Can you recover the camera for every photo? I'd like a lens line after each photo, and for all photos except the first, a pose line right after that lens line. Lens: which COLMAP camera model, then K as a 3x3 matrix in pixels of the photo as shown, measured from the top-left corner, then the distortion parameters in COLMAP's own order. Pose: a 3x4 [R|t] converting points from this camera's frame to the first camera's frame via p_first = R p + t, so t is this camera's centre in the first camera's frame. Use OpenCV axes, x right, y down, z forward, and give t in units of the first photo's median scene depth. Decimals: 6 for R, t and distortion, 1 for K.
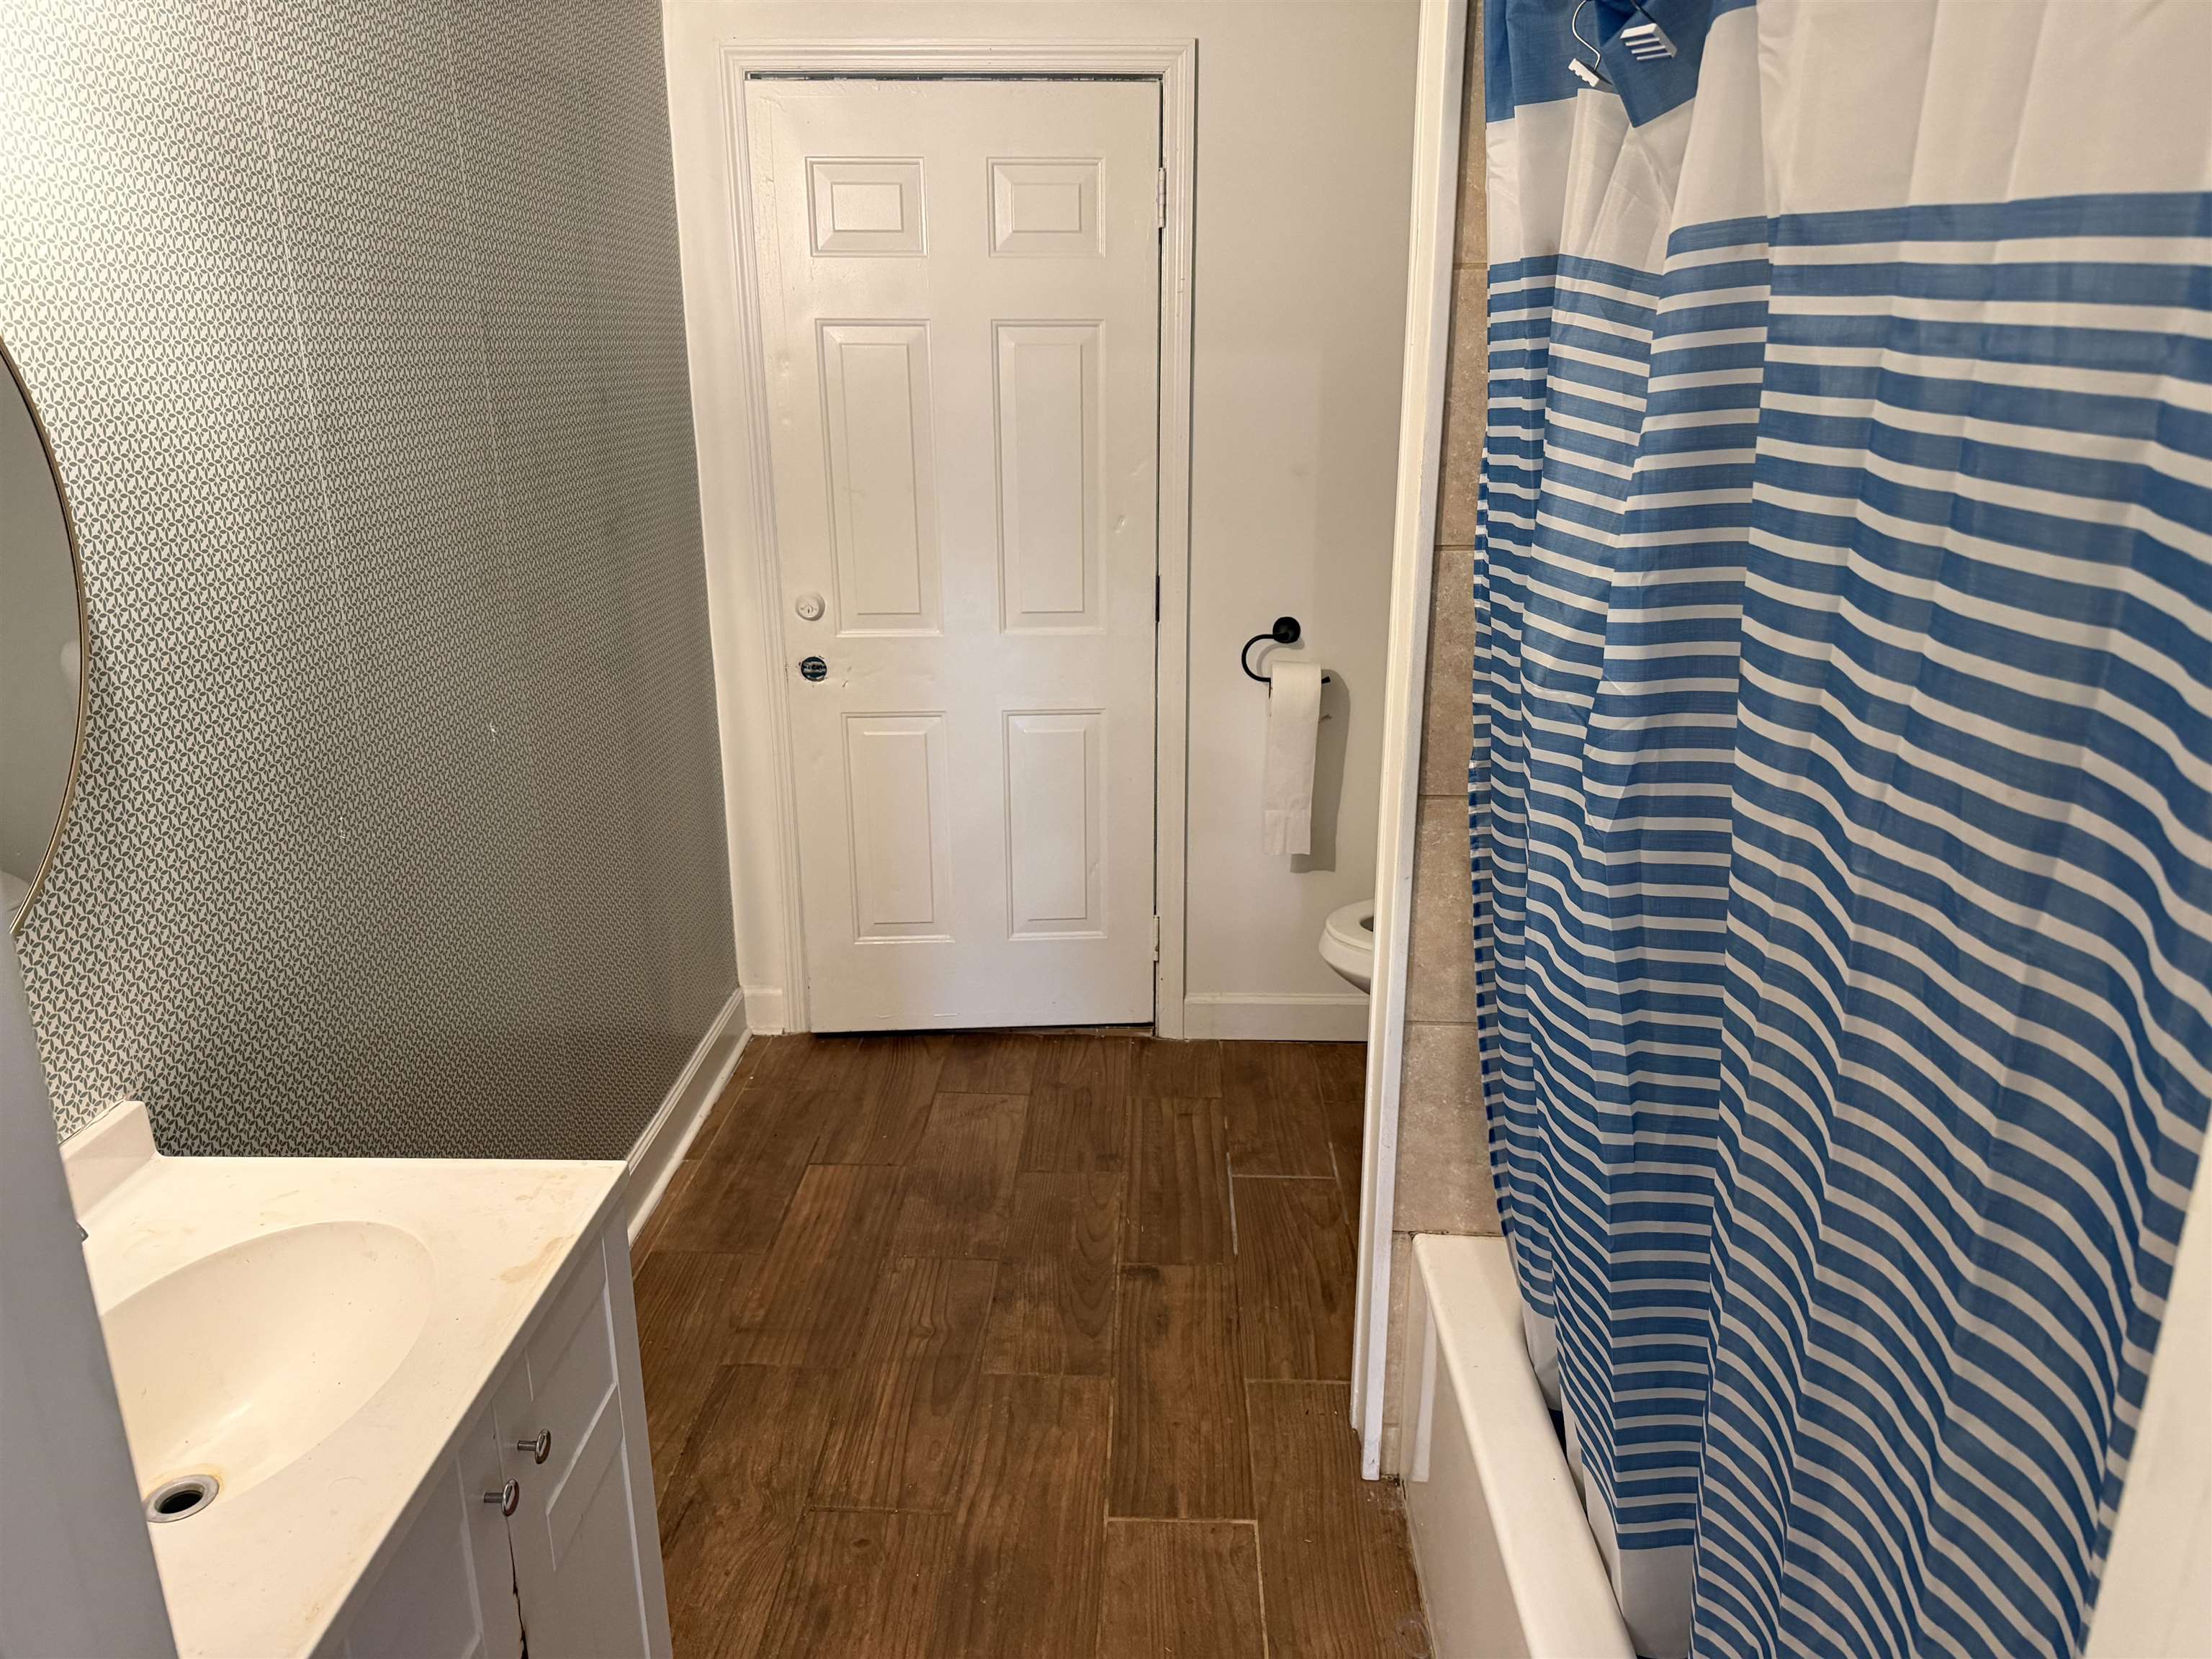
lens RADIAL K [[1564.4, 0, 1125.3], [0, 1564.4, 841.7], [0, 0, 1]] dist [0.009849, -0.019934]
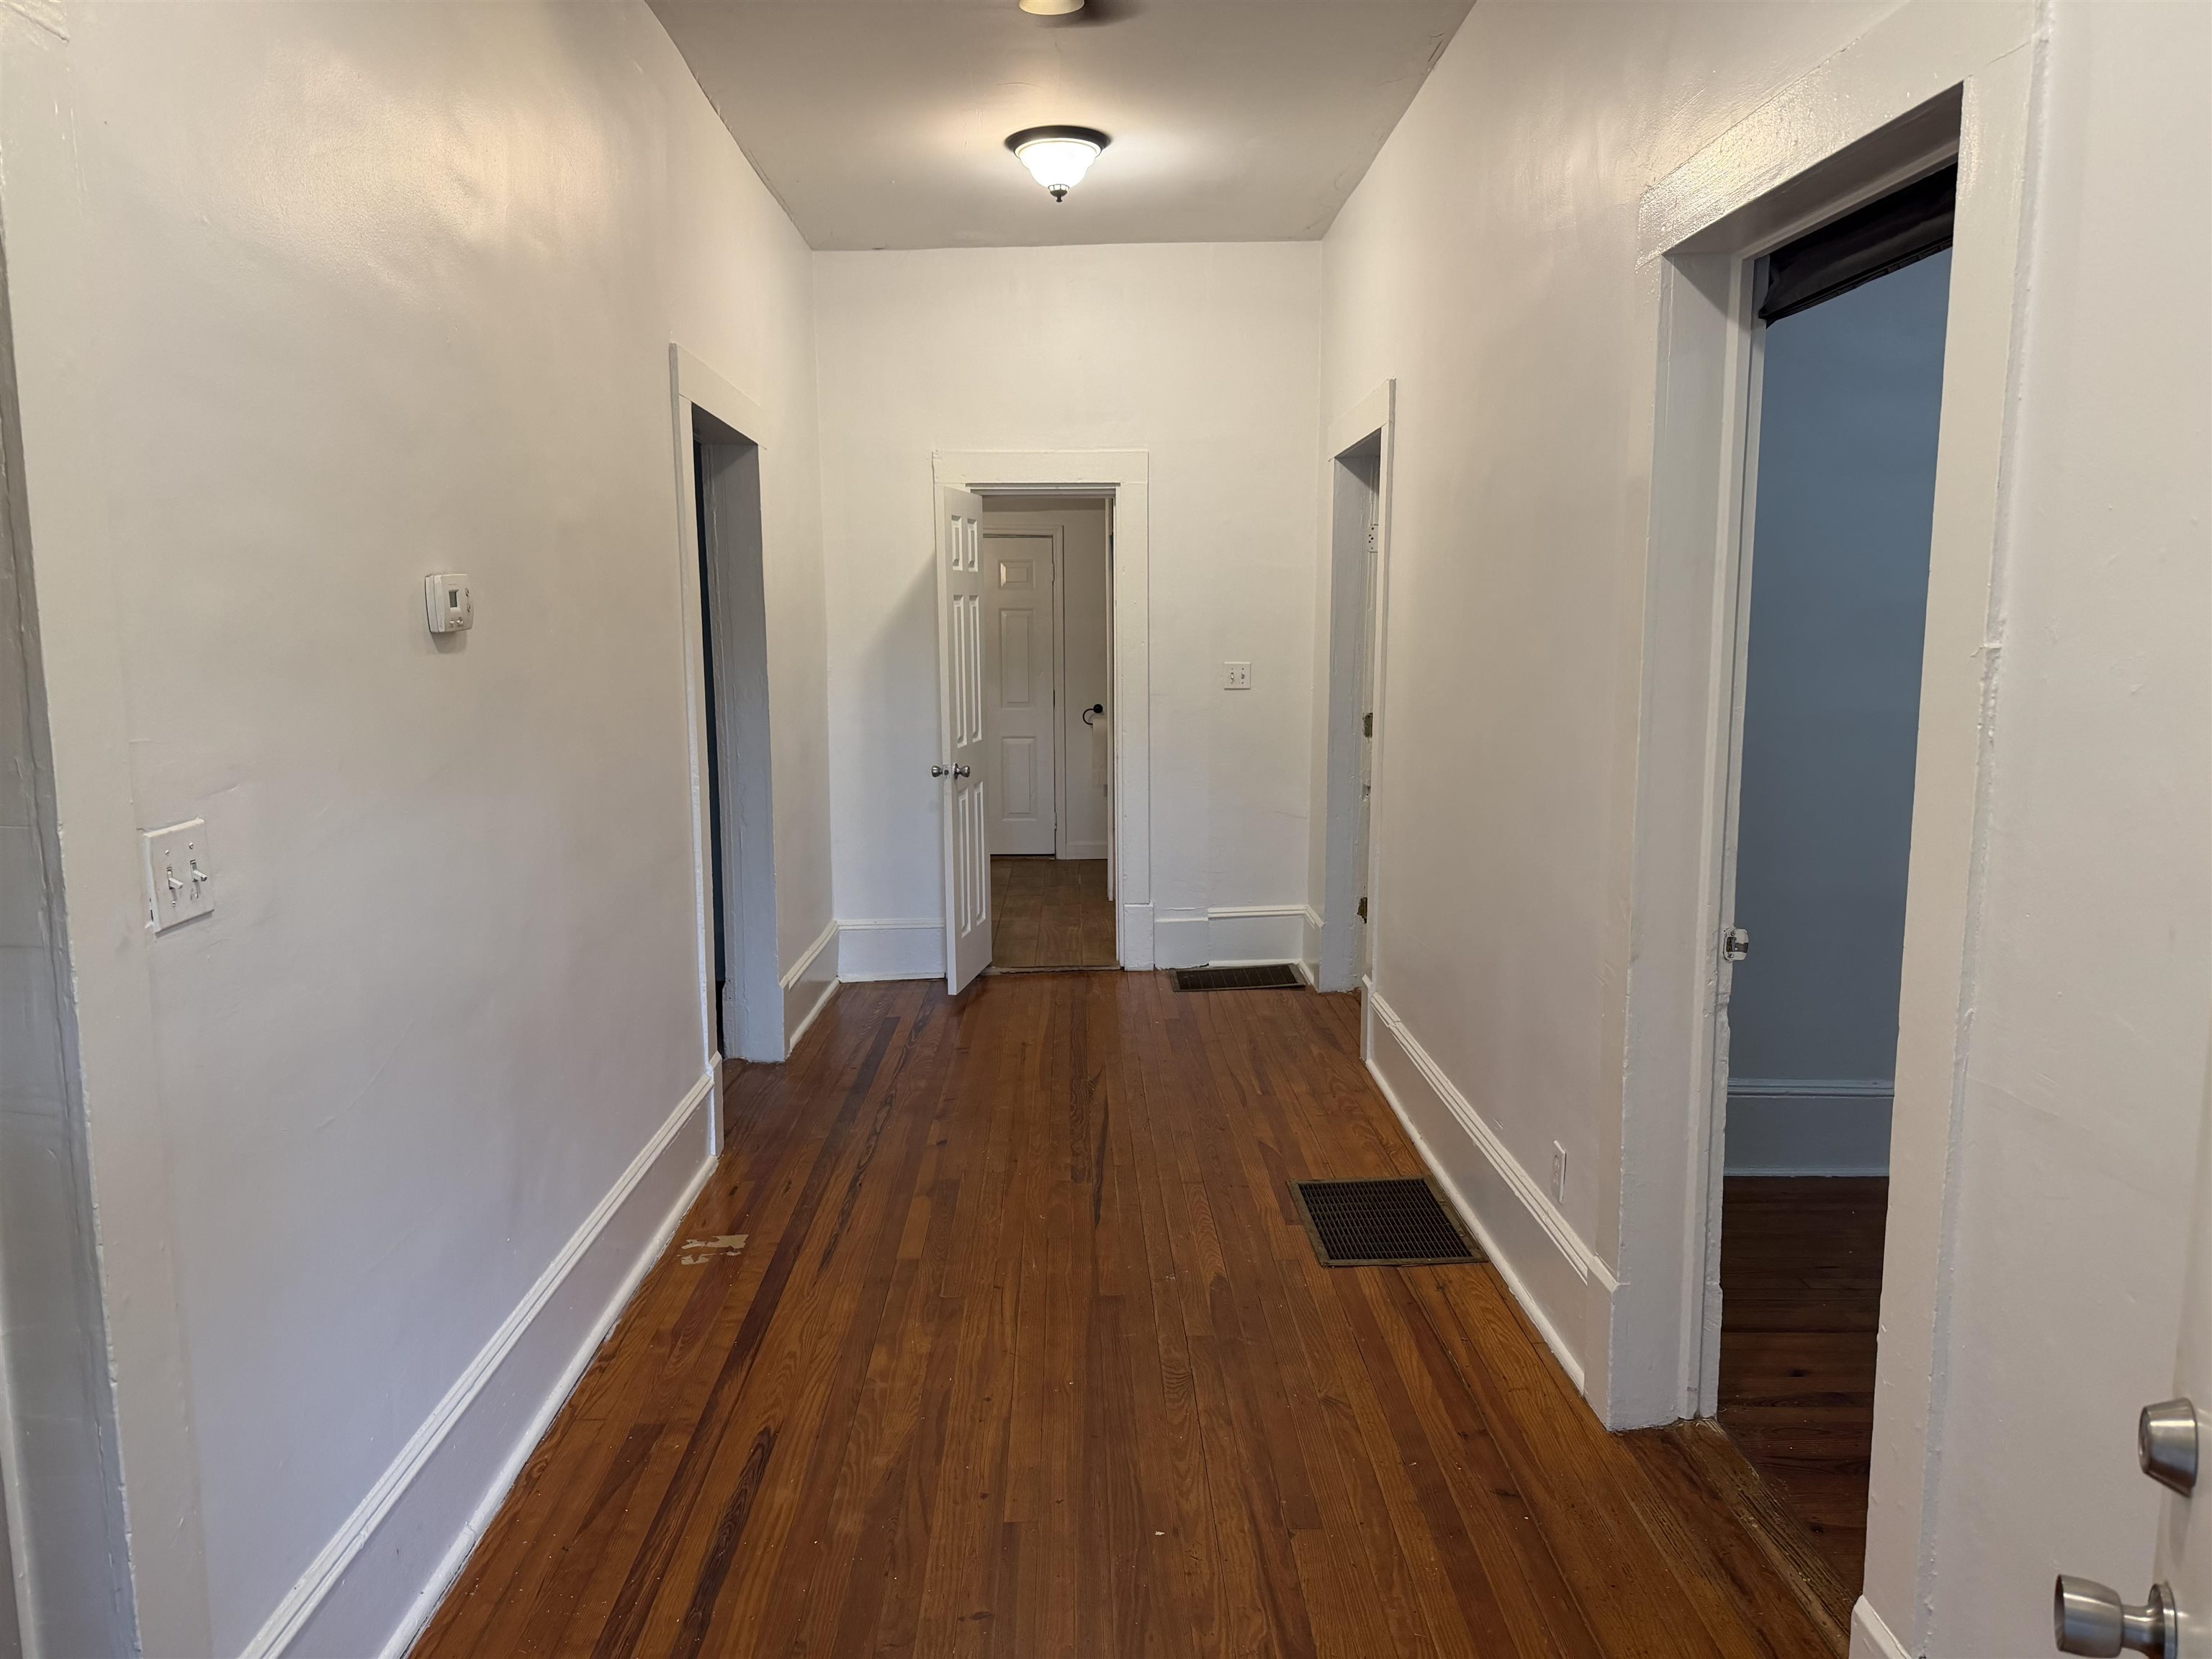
lens RADIAL K [[1564.4, 0, 1106.0], [0, 1564.4, 832.4], [0, 0, 1]] dist [0.009849, -0.019934]
pose [[0.999480, -0.015460, 0.028286, 0.032595], [0.019769, 0.987075, -0.159037, 0.554216], [-0.025462, 0.159514, 0.986867, -1.827052]]
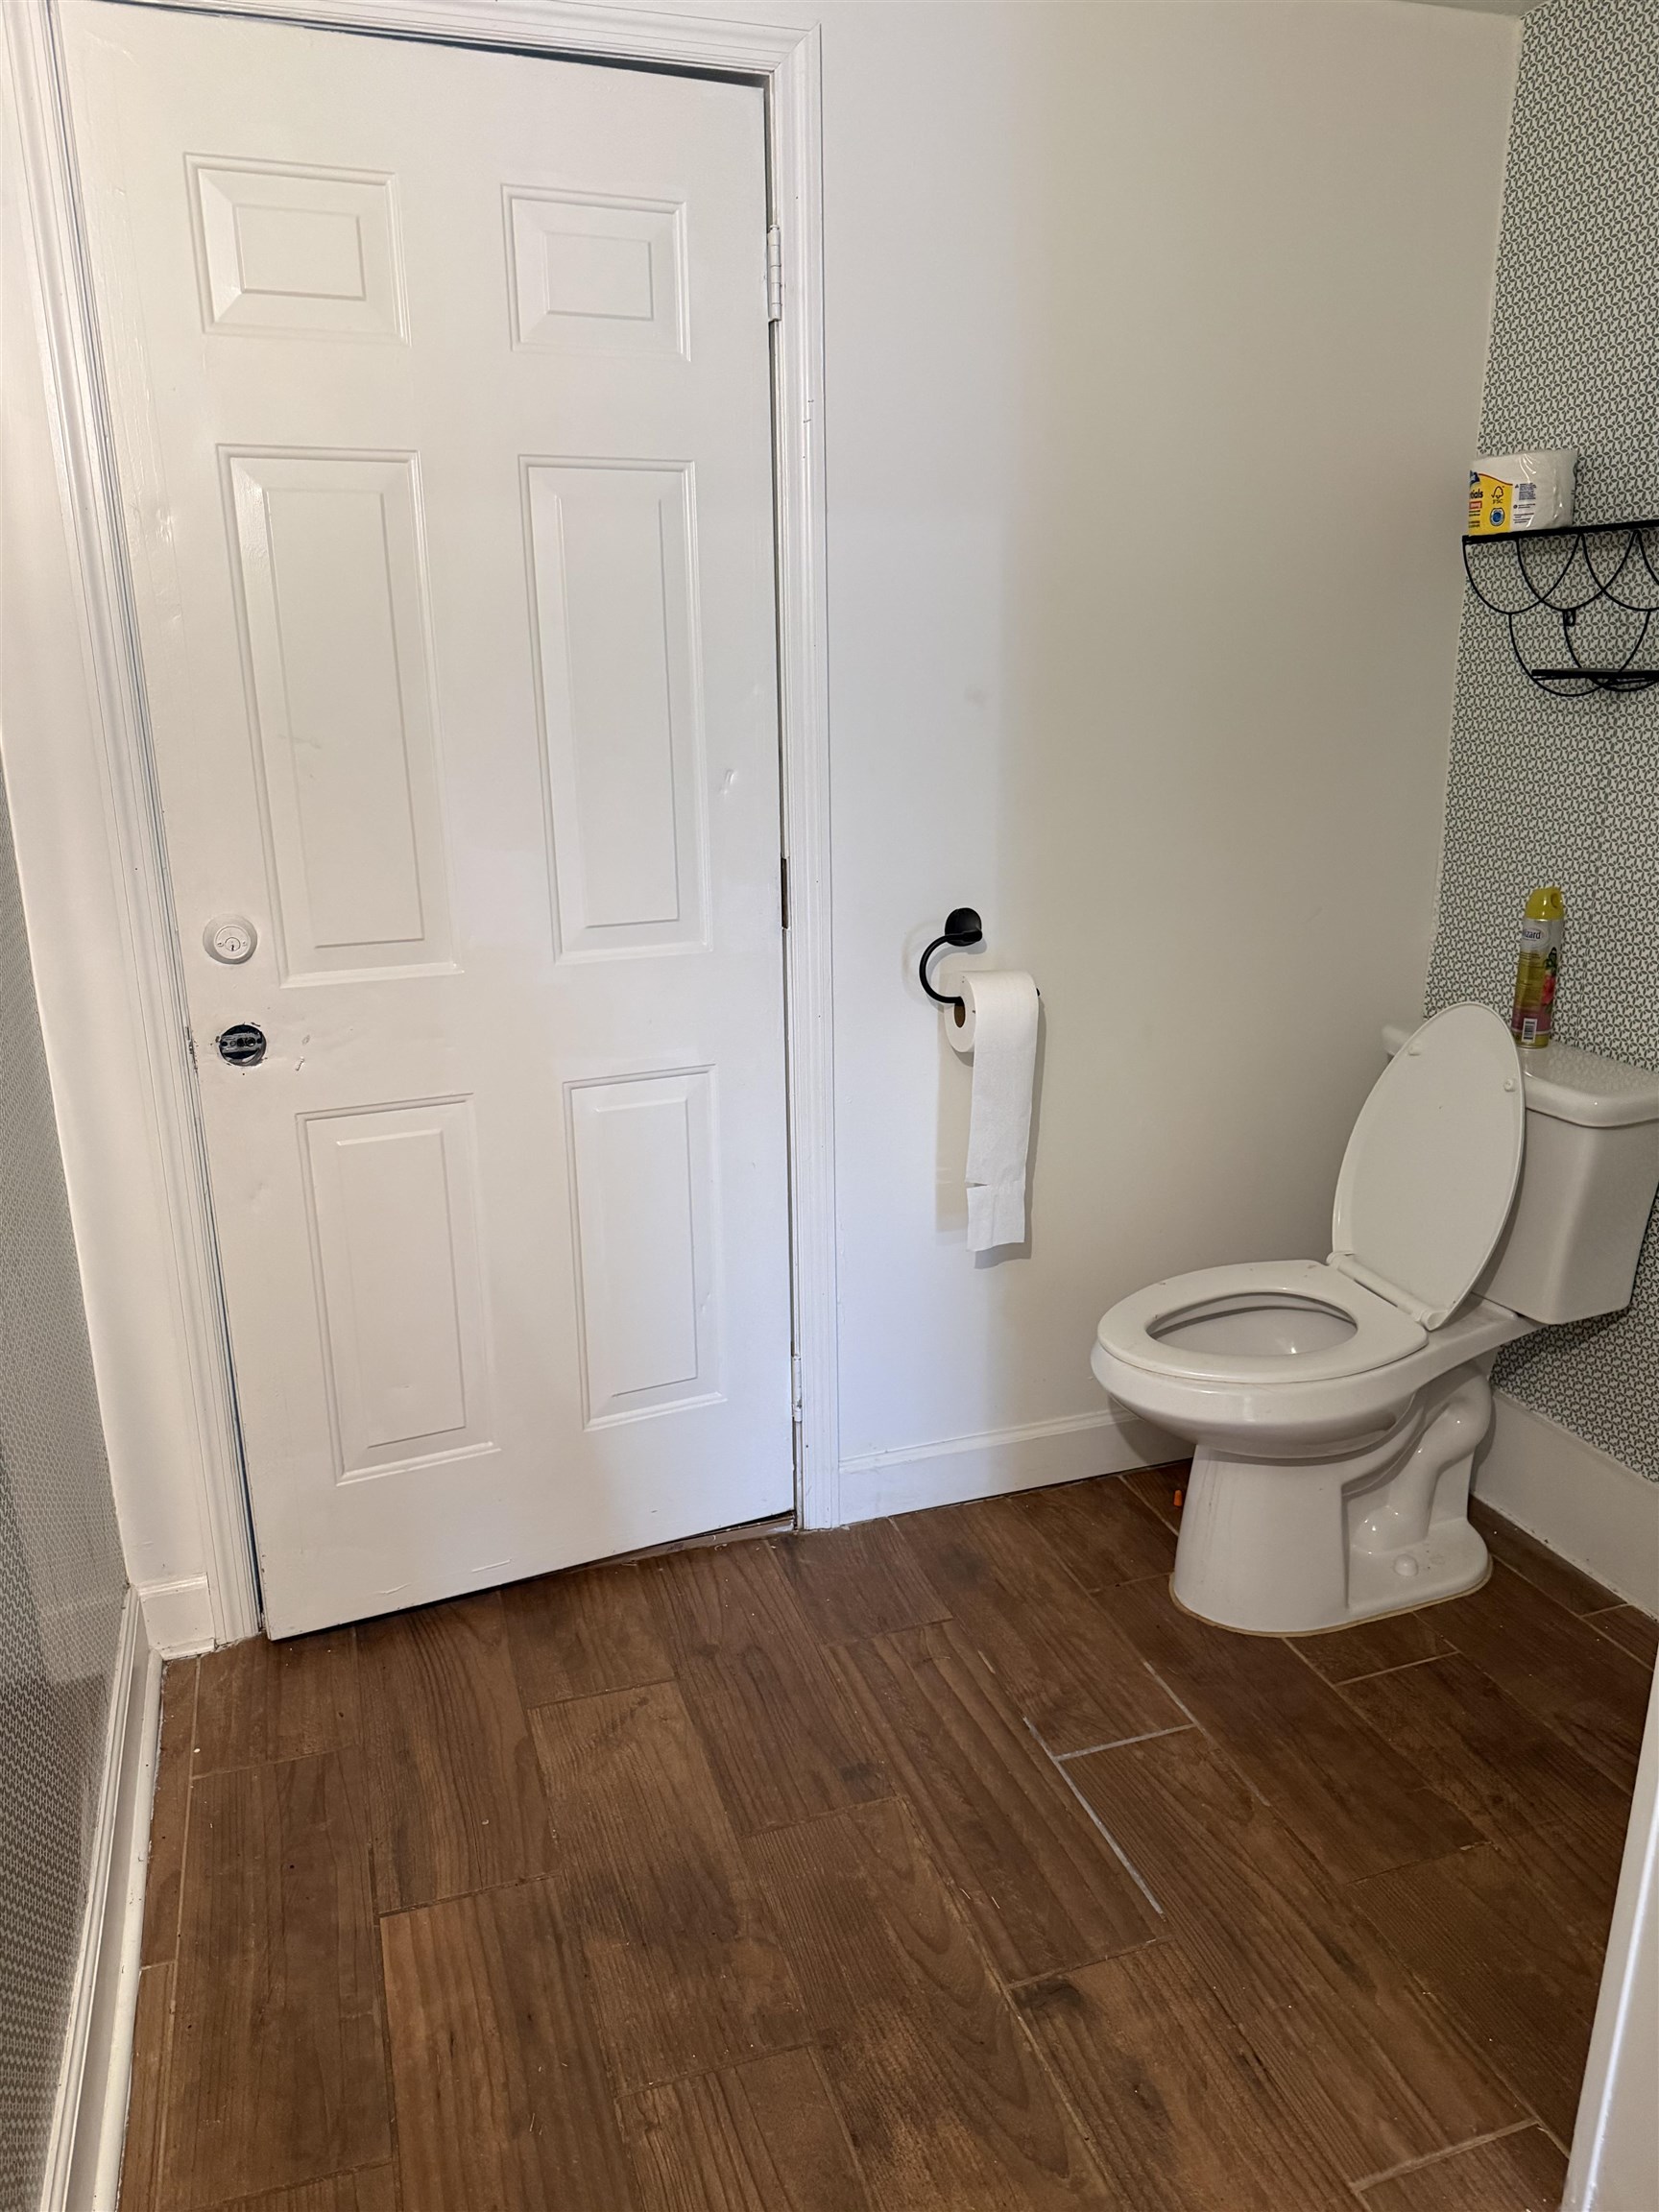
lens RADIAL K [[1564.4, 0, 811.7], [0, 1564.4, 1097.1], [0, 0, 1]] dist [0.009849, -0.019934]
pose [[0.928836, -0.104297, 0.355507, -0.216037], [0.107926, 0.994112, 0.009670, -0.075177], [-0.354422, 0.029387, 0.934624, 0.383388]]
